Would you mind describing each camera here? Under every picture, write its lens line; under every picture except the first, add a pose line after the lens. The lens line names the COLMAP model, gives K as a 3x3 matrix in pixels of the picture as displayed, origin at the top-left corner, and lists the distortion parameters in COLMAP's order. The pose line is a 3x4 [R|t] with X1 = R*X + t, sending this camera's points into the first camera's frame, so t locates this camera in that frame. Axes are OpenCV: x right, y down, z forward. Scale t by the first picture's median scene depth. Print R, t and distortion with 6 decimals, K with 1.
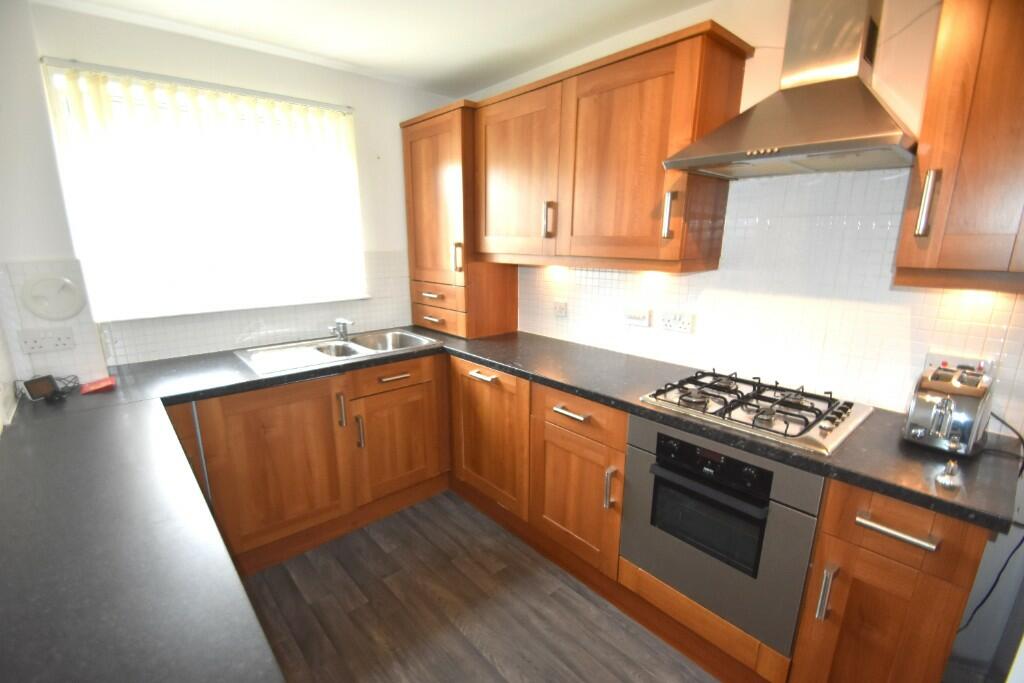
lens RADIAL K [[449.7, 0, 491.8], [0, 449.7, 347.0], [0, 0, 1]] dist [0.002630, -0.013094]
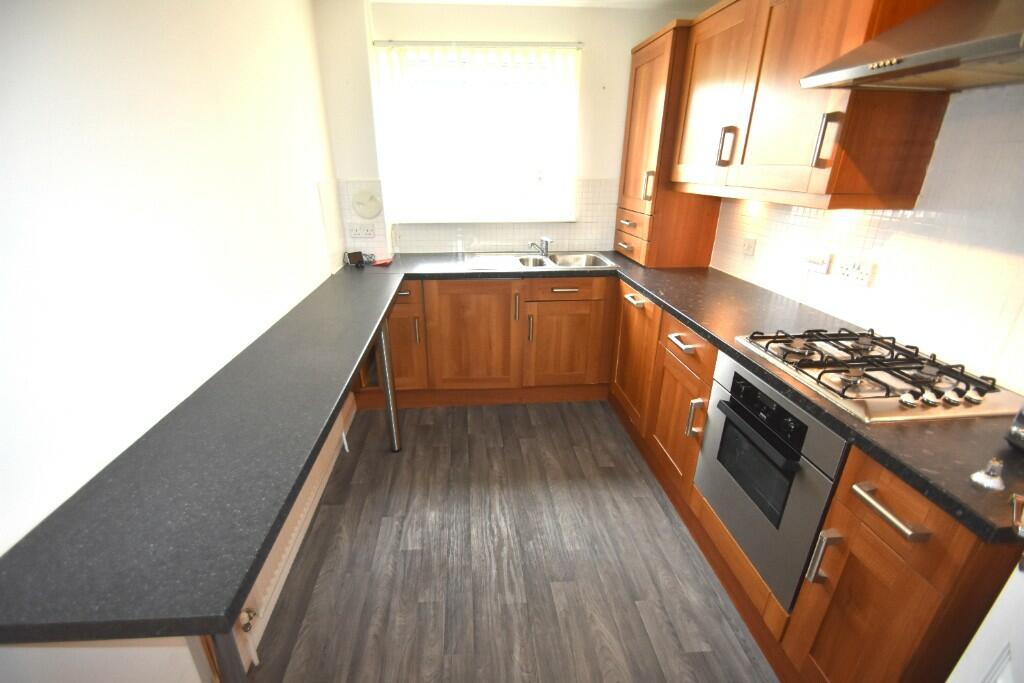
lens RADIAL K [[449.7, 0, 491.8], [0, 449.7, 347.0], [0, 0, 1]] dist [0.002630, -0.013094]
pose [[0.799664, 0.224136, -0.557046, 0.350740], [-0.139614, 0.971698, 0.190556, 0.016477], [0.583991, -0.074609, 0.808324, -0.087282]]
